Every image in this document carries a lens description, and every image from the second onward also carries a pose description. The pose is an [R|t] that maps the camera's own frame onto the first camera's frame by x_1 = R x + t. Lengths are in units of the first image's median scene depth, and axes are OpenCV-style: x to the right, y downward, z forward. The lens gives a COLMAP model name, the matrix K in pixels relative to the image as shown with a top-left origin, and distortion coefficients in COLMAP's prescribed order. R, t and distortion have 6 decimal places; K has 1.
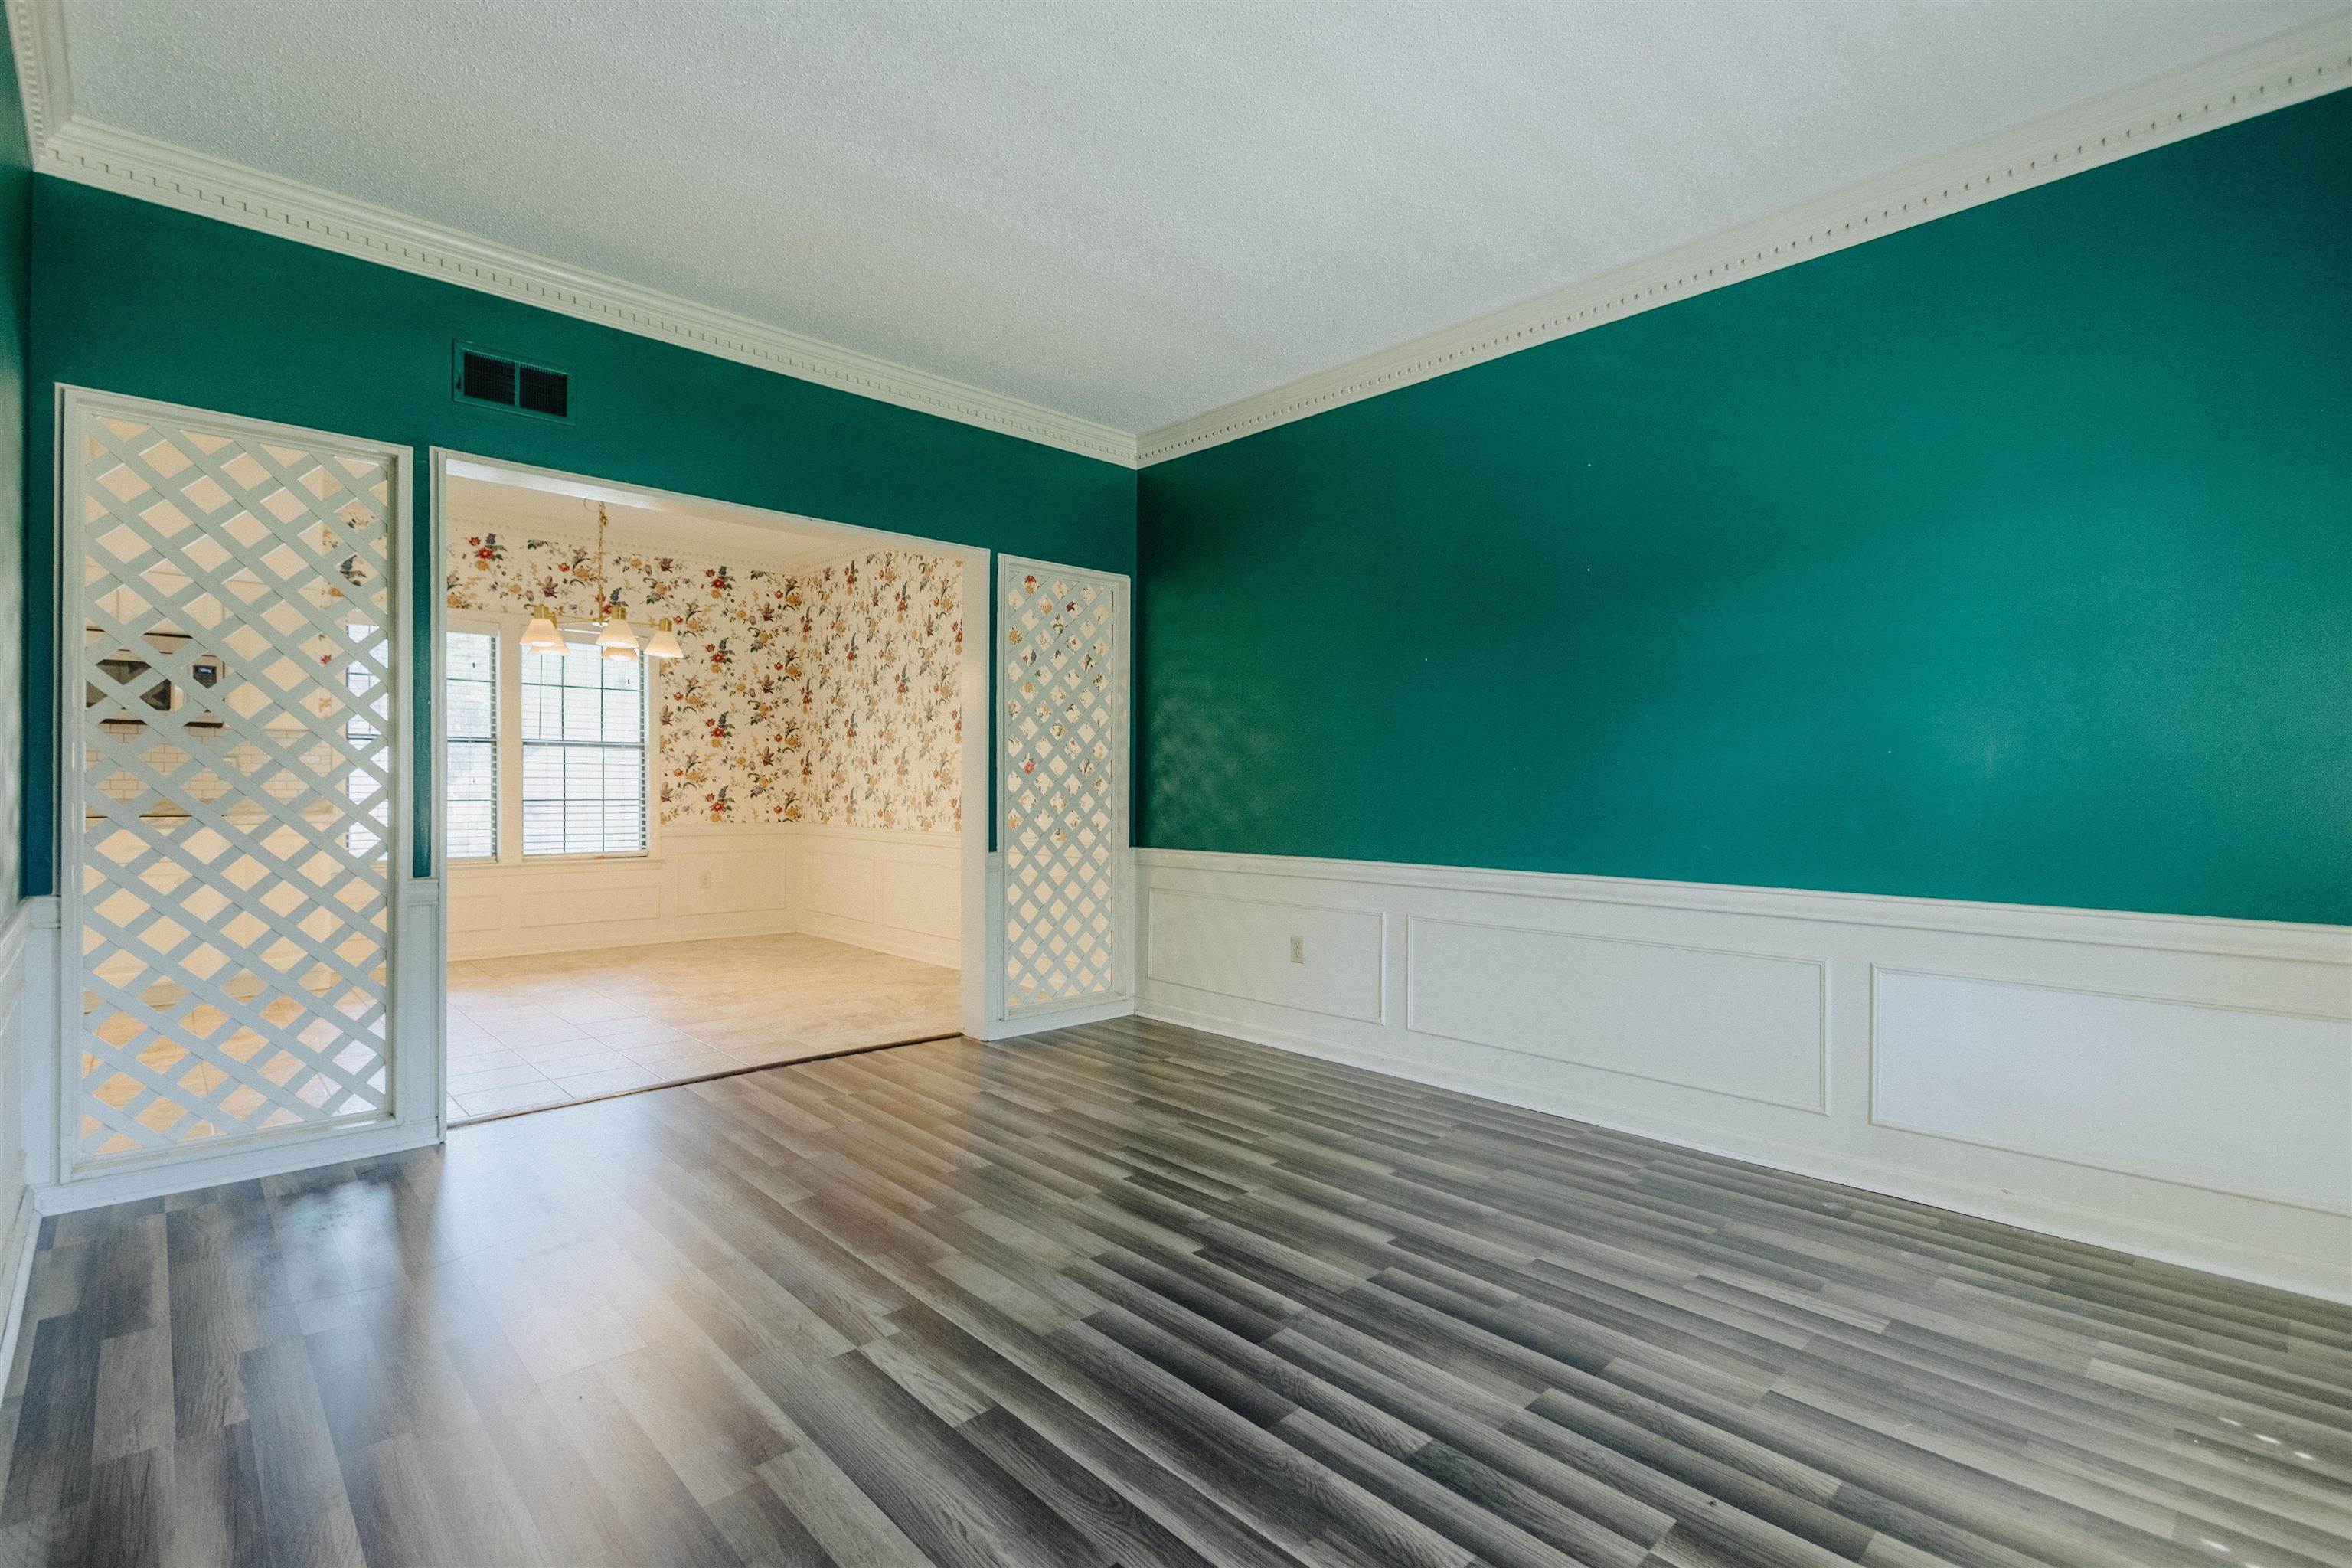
lens RADIAL K [[1090.6, 0, 1176.0], [0, 1090.6, 784.0], [0, 0, 1]] dist [-0.000054, -0.000554]
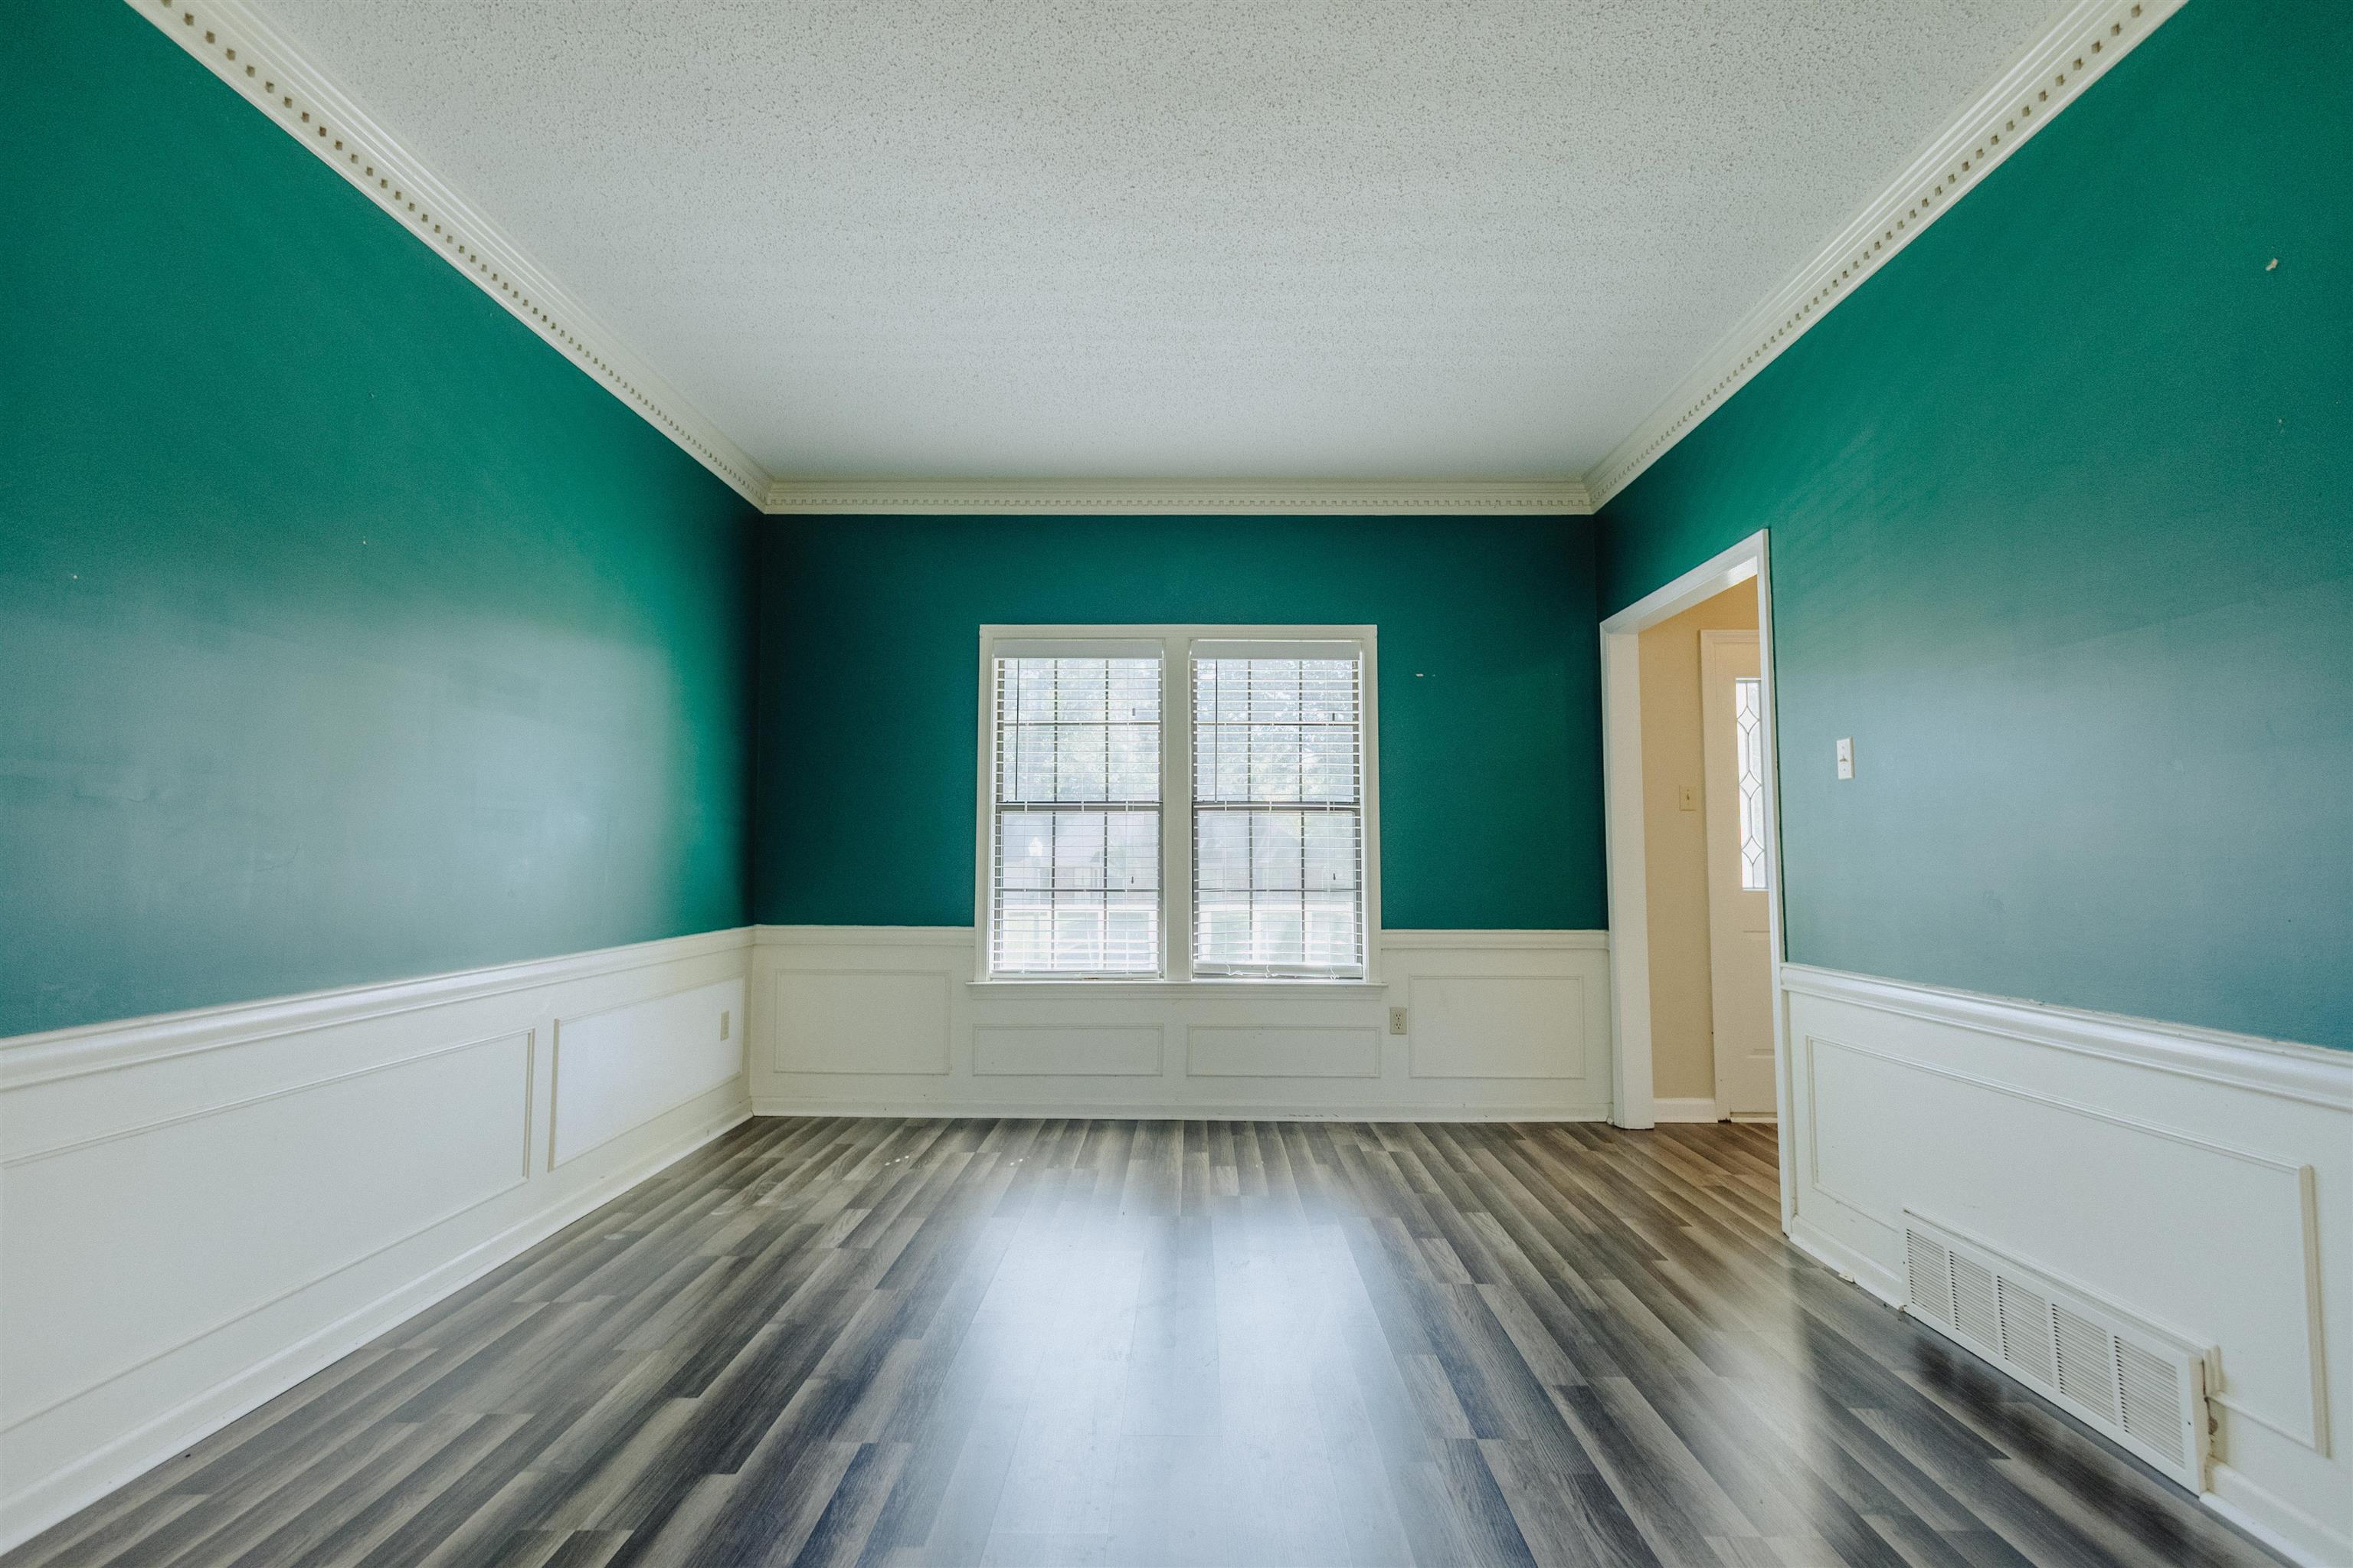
lens RADIAL K [[1091.1, 0, 1176.5], [0, 1091.1, 784.0], [0, 0, 1]] dist [-0.000054, -0.000554]
pose [[-0.719624, 0.042710, 0.693050, -0.612158], [-0.003086, 0.997900, -0.064702, -0.001478], [-0.694358, -0.048700, -0.717980, 1.465032]]
